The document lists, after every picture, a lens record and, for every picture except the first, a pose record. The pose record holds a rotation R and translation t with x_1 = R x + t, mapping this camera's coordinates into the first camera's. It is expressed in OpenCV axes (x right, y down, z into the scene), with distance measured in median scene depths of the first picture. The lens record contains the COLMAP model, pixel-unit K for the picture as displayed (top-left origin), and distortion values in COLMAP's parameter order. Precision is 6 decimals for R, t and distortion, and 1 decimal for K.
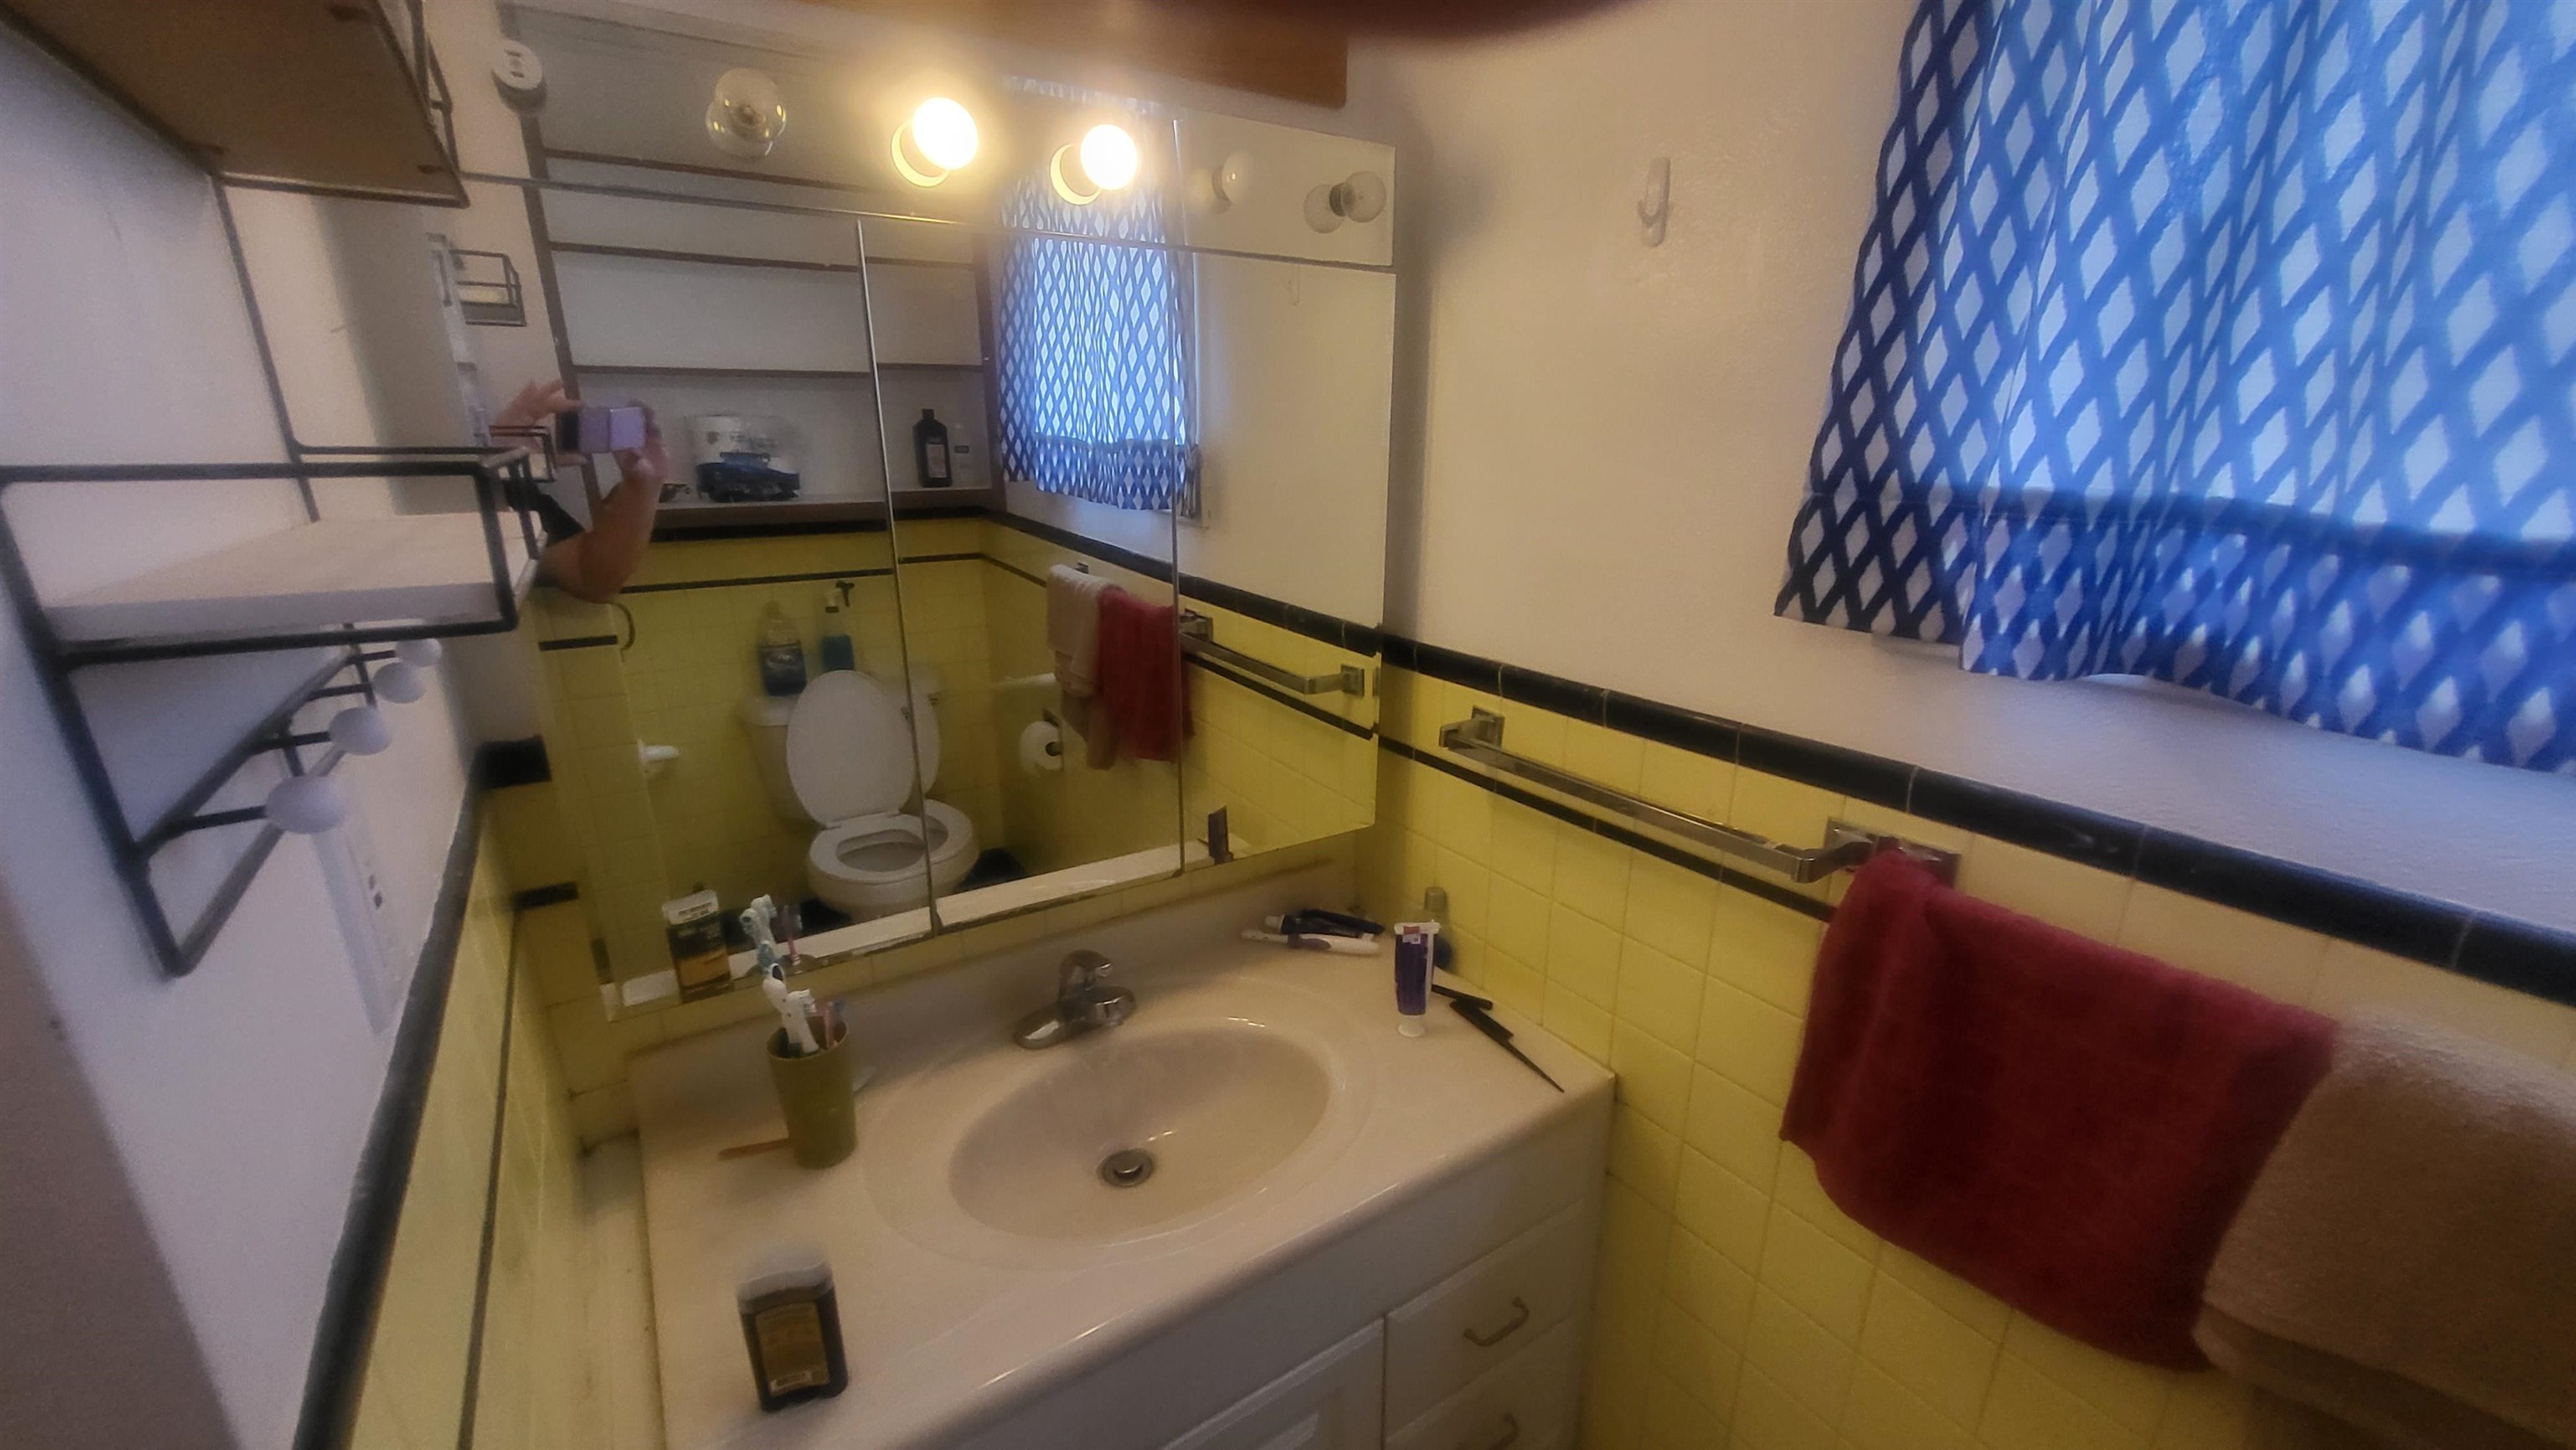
lens RADIAL K [[1019.4, 0, 1287.0], [0, 1019.4, 734.9], [0, 0, 1]] dist [0.000597, -0.000031]
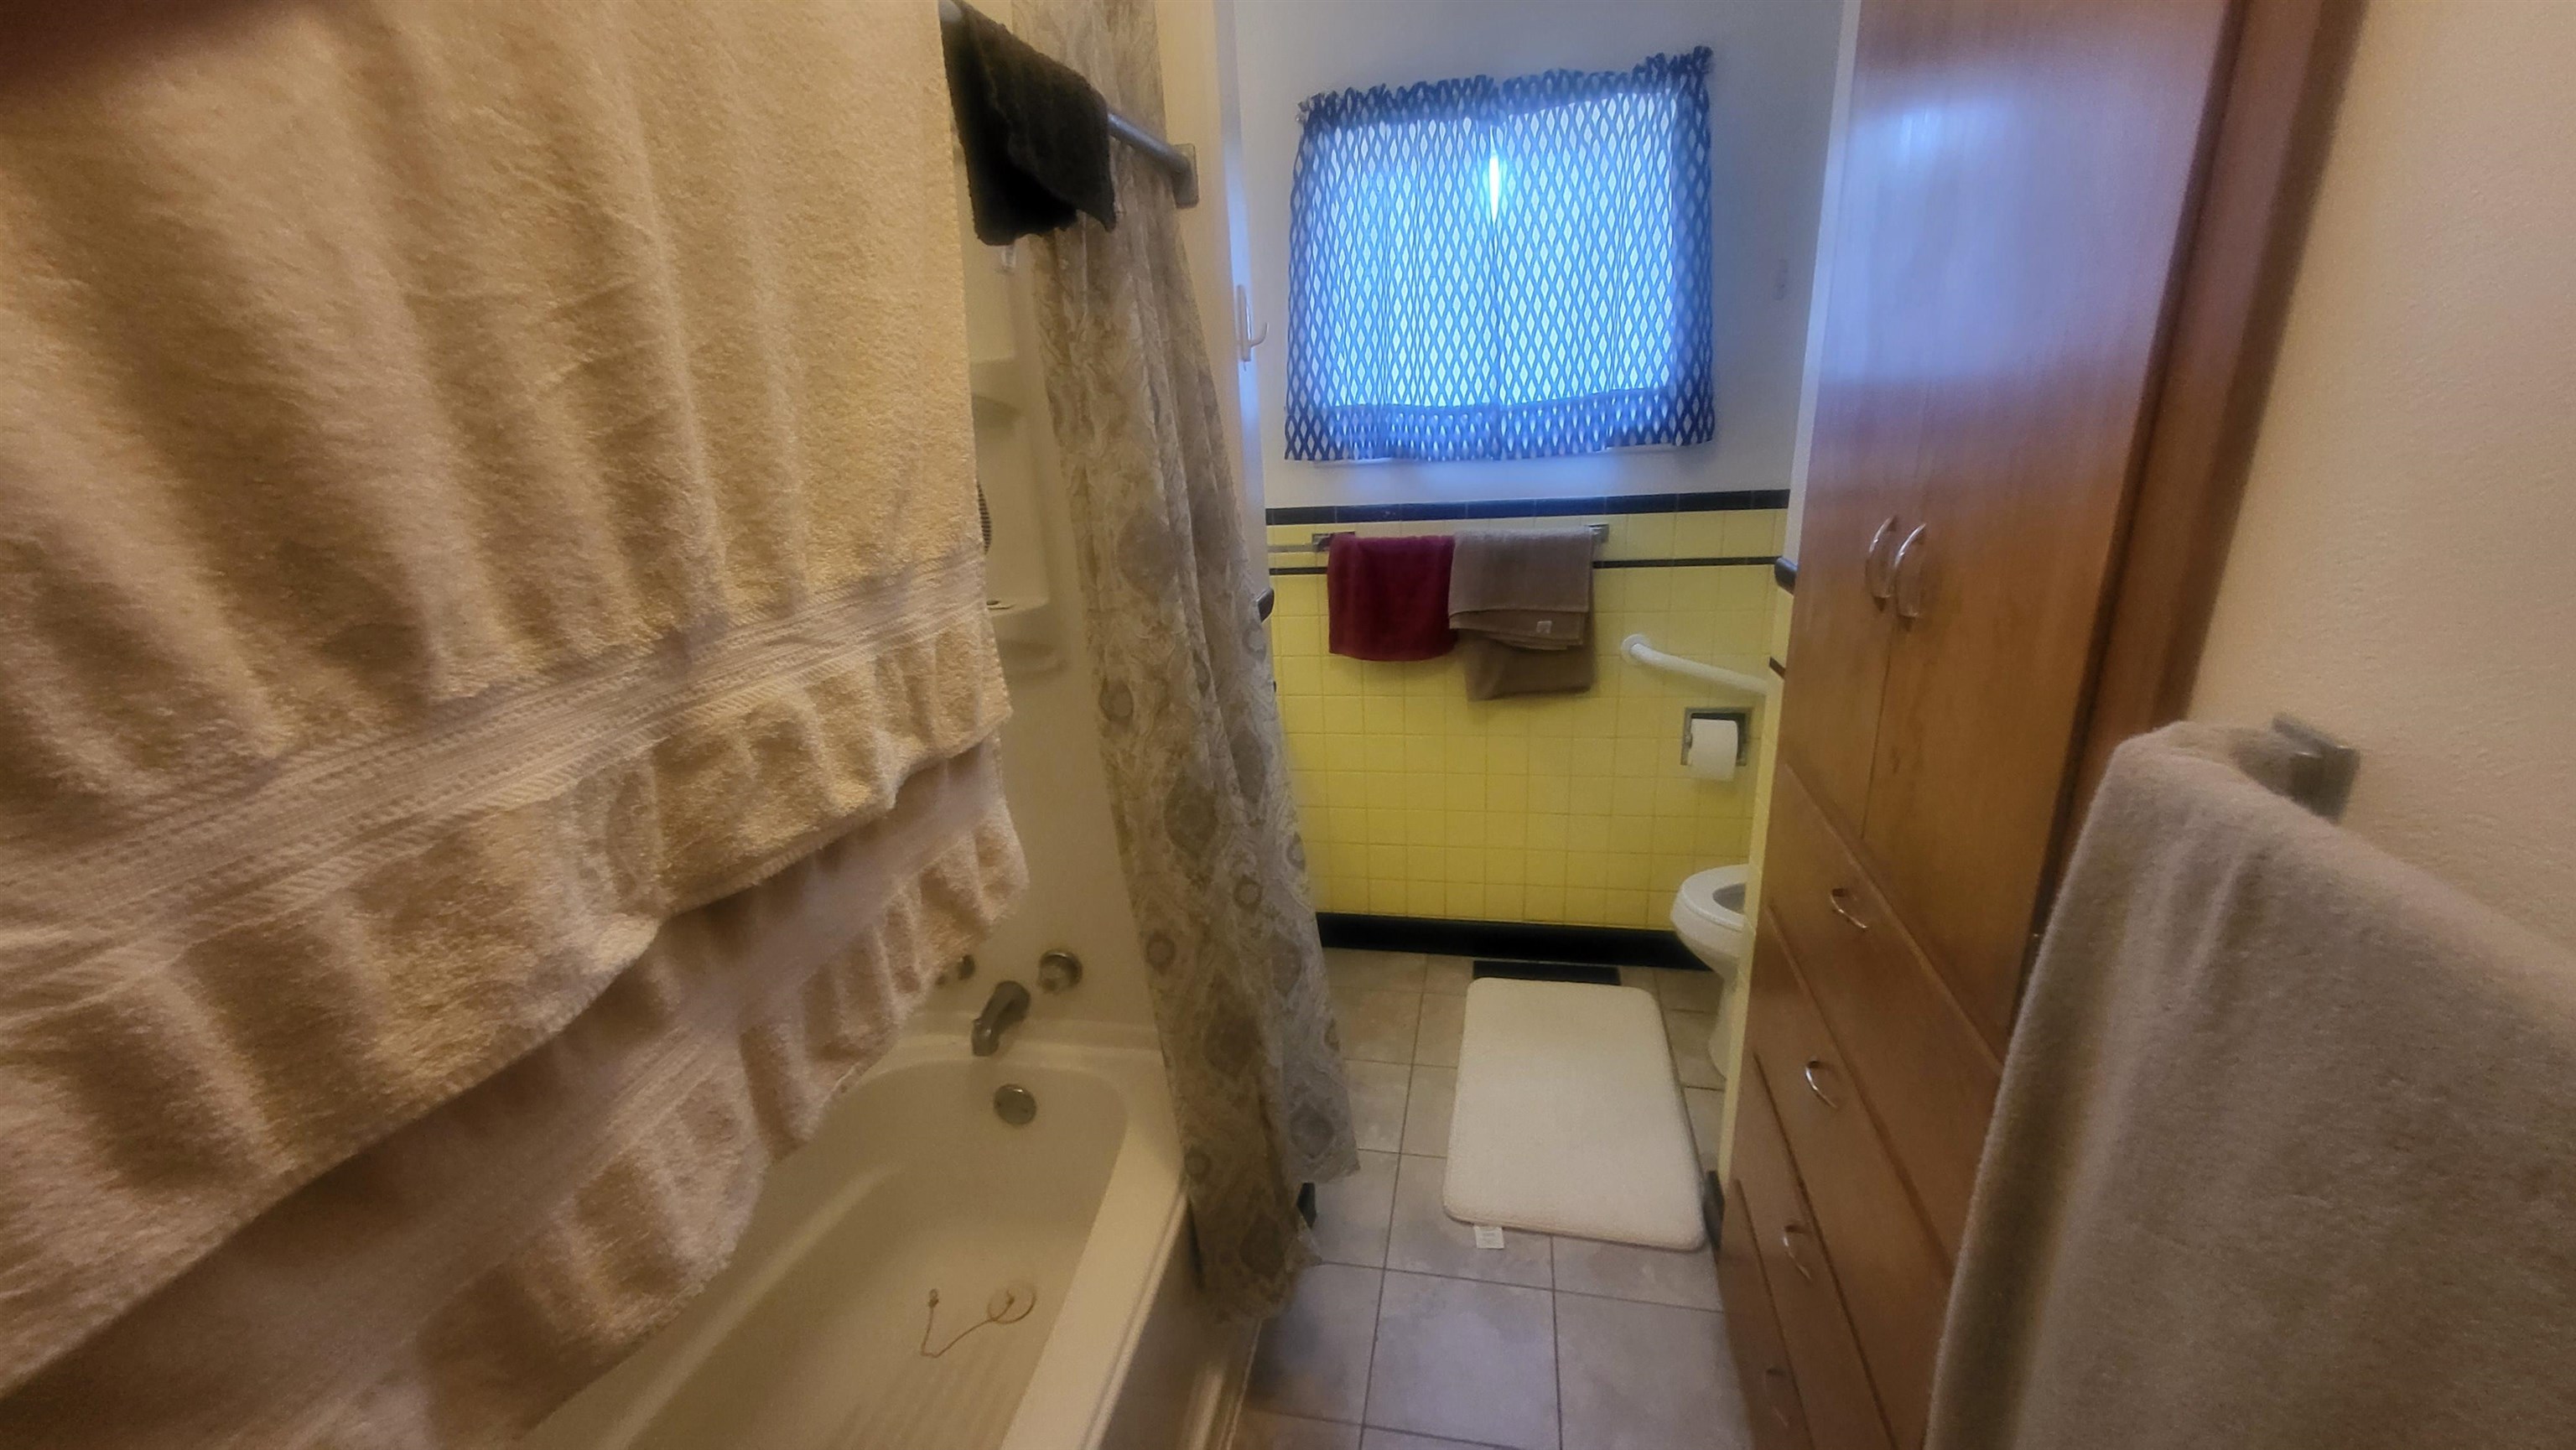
lens RADIAL K [[1019.4, 0, 1287.7], [0, 1019.4, 730.5], [0, 0, 1]] dist [0.000597, -0.000031]
pose [[0.699626, -0.263617, 0.664100, -1.717539], [0.265761, 0.958775, 0.100610, 0.345337], [-0.663245, 0.106102, 0.740843, -1.085384]]
